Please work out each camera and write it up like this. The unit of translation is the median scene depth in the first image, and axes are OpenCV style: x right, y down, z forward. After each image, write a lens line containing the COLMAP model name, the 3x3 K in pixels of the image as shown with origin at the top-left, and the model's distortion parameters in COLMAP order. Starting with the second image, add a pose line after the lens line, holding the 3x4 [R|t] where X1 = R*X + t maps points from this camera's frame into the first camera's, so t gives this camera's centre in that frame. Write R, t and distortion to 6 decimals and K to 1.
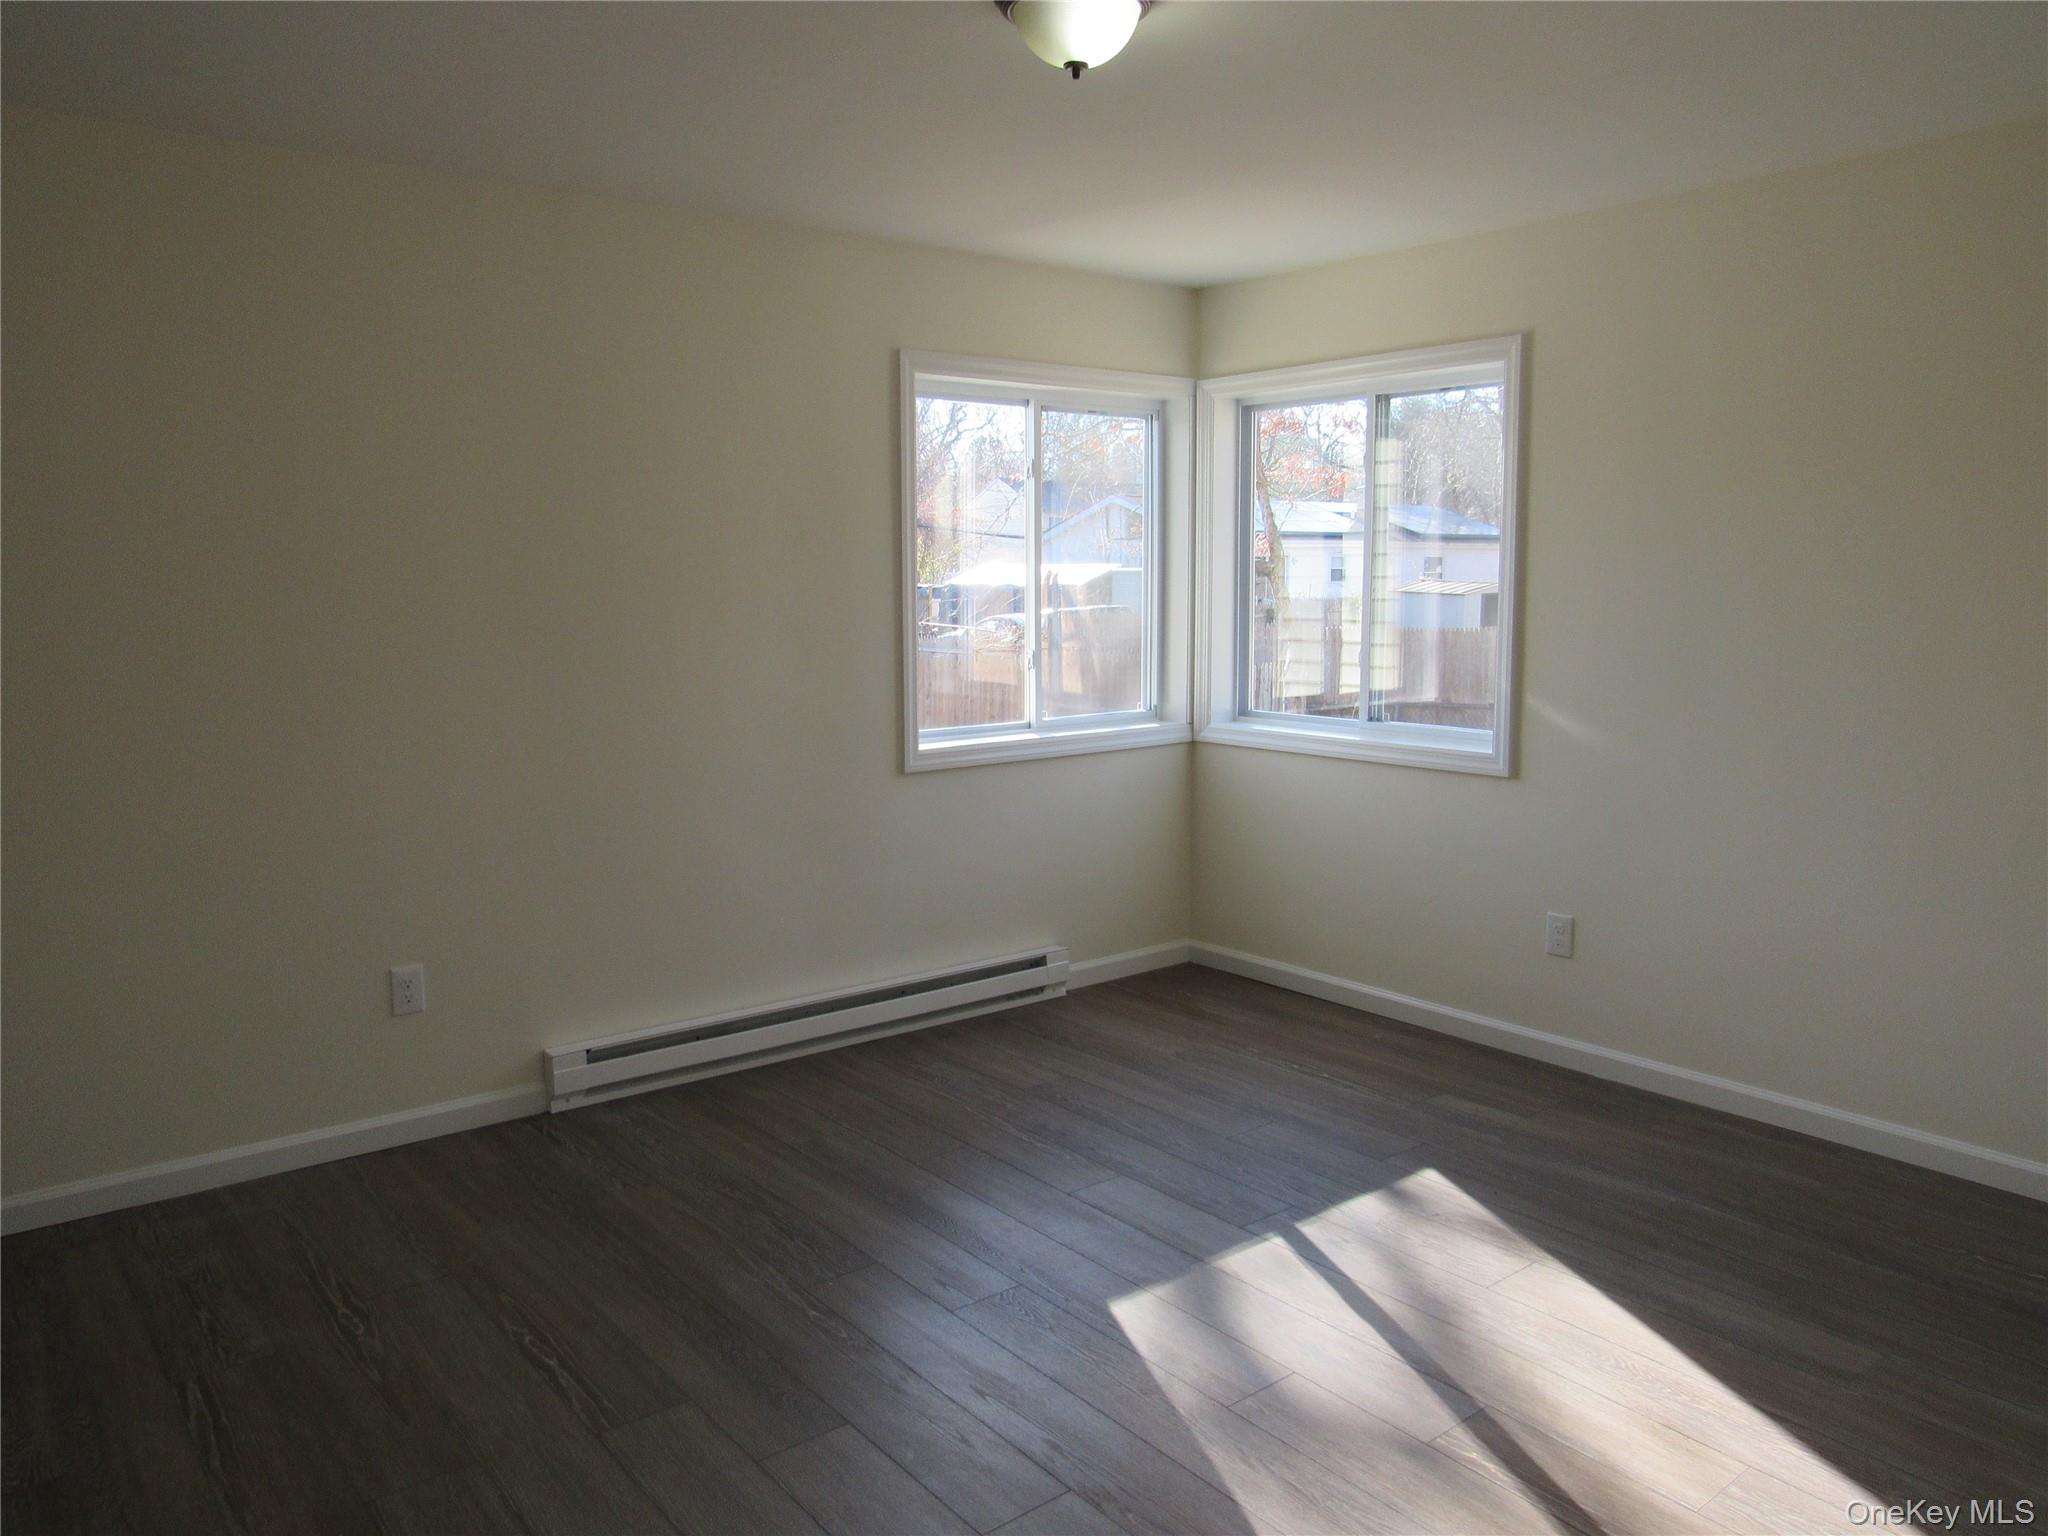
lens RADIAL K [[1506.2, 0, 1024.0], [0, 1506.2, 768.0], [0, 0, 1]] dist [-0.037677, 0.001264]
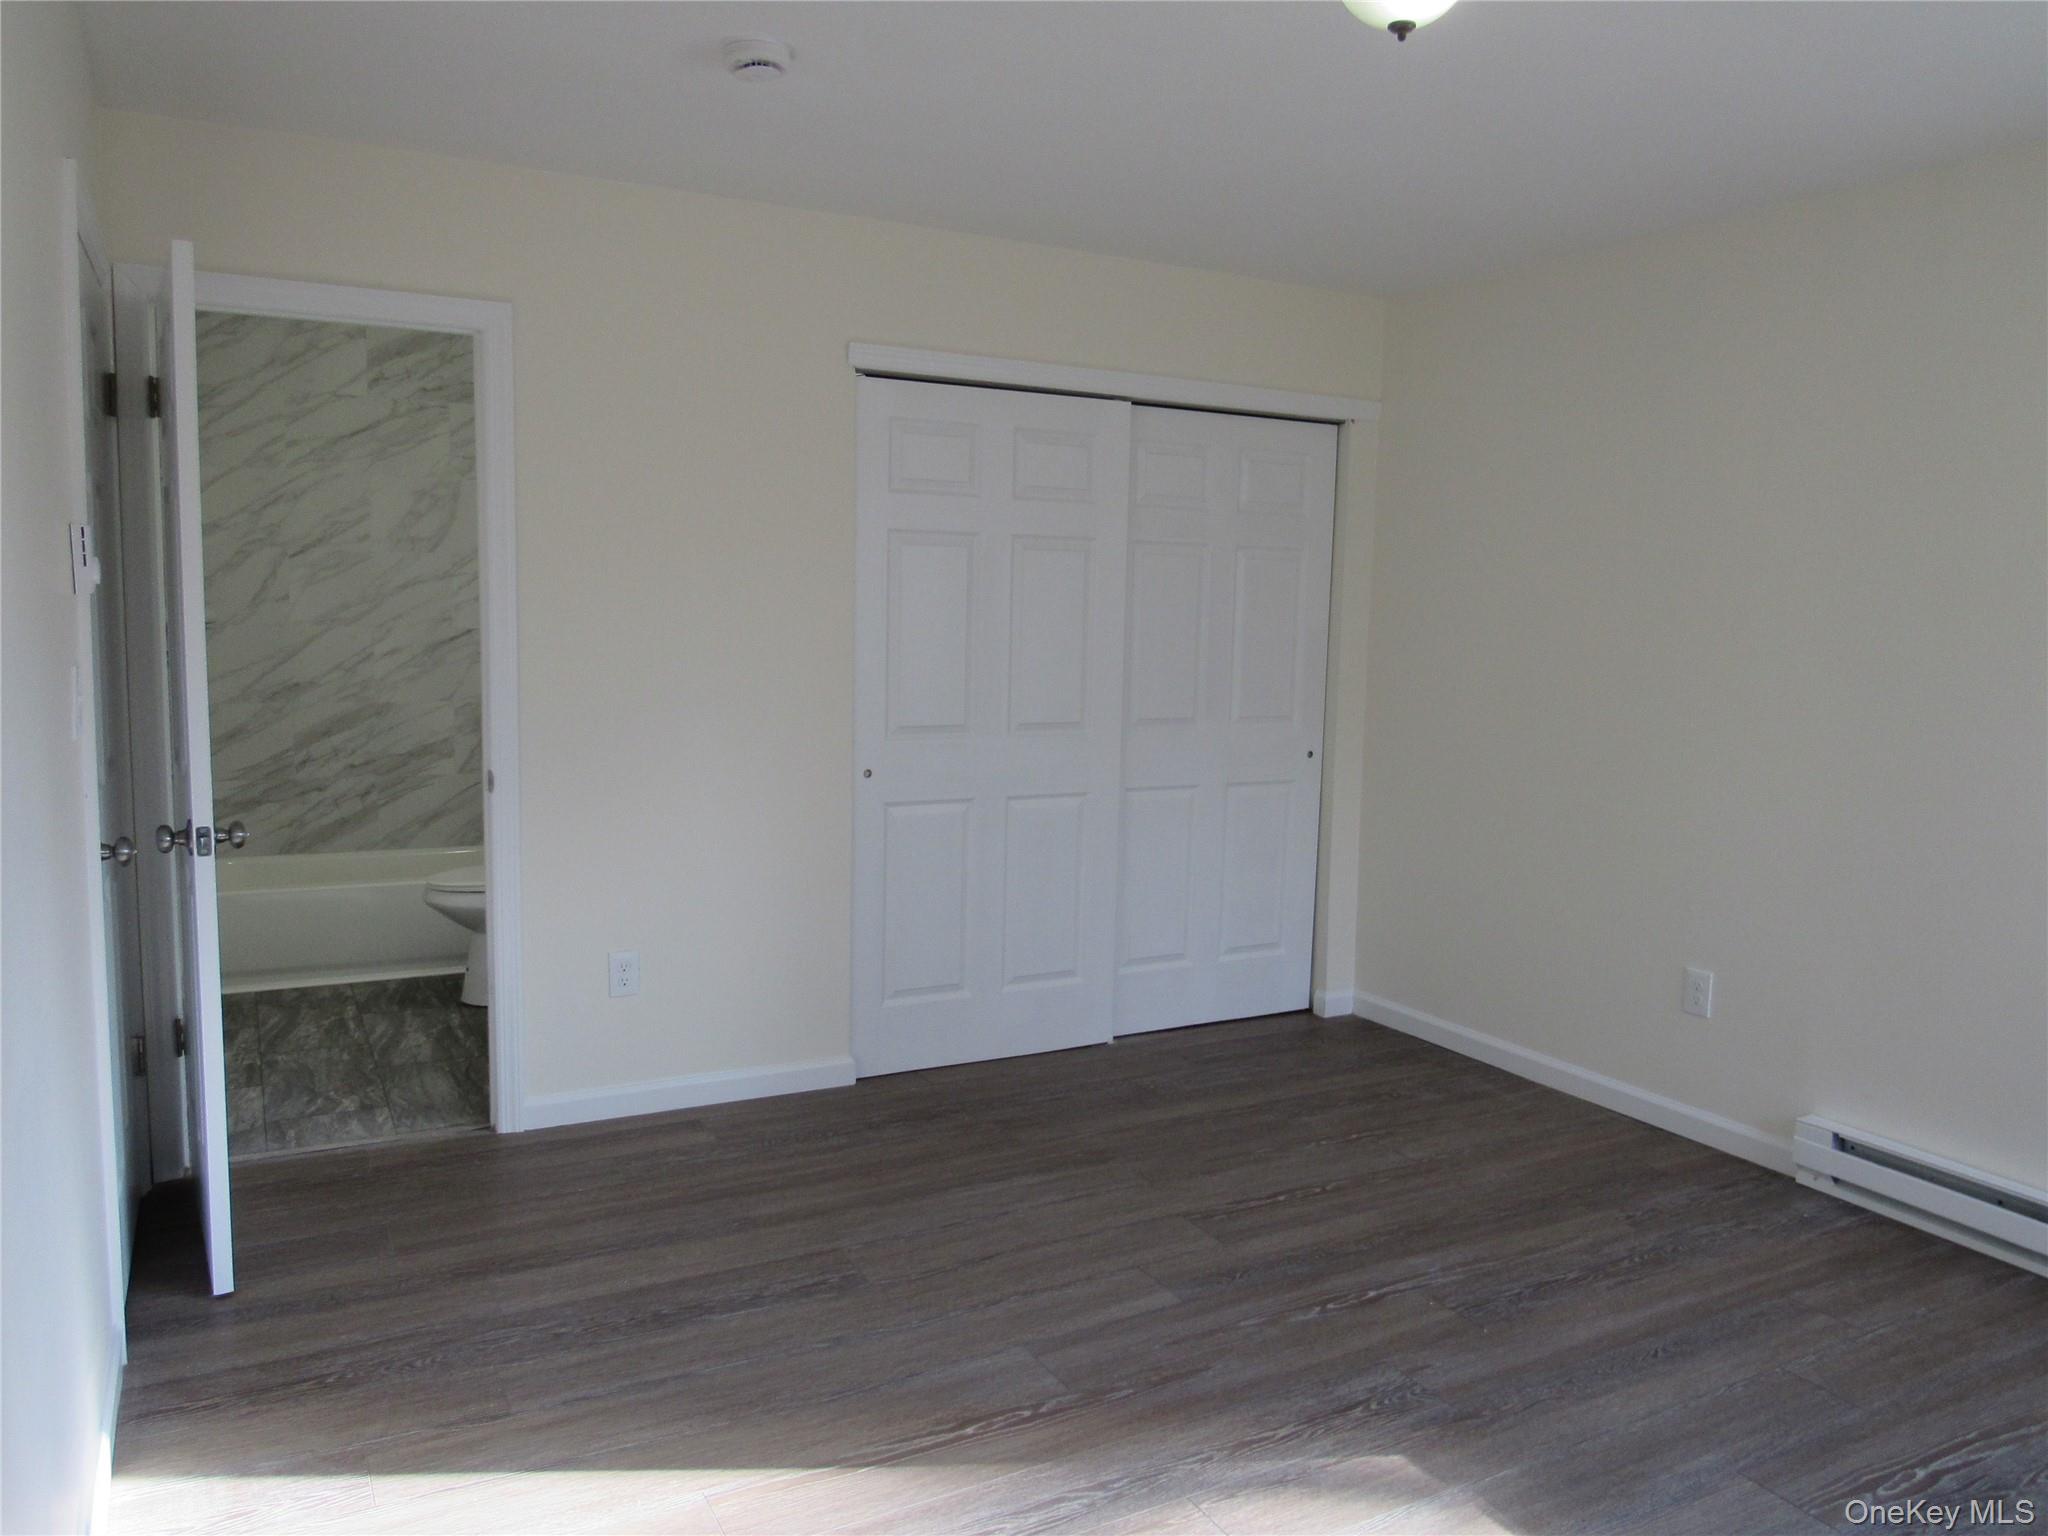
lens RADIAL K [[1506.2, 0, 1024.0], [0, 1506.2, 768.0], [0, 0, 1]] dist [-0.037677, 0.001264]
pose [[-0.129770, 0.121366, -0.984088, 0.671623], [-0.170194, 0.975025, 0.142691, -0.075847], [0.976828, 0.186003, -0.105873, 0.620393]]
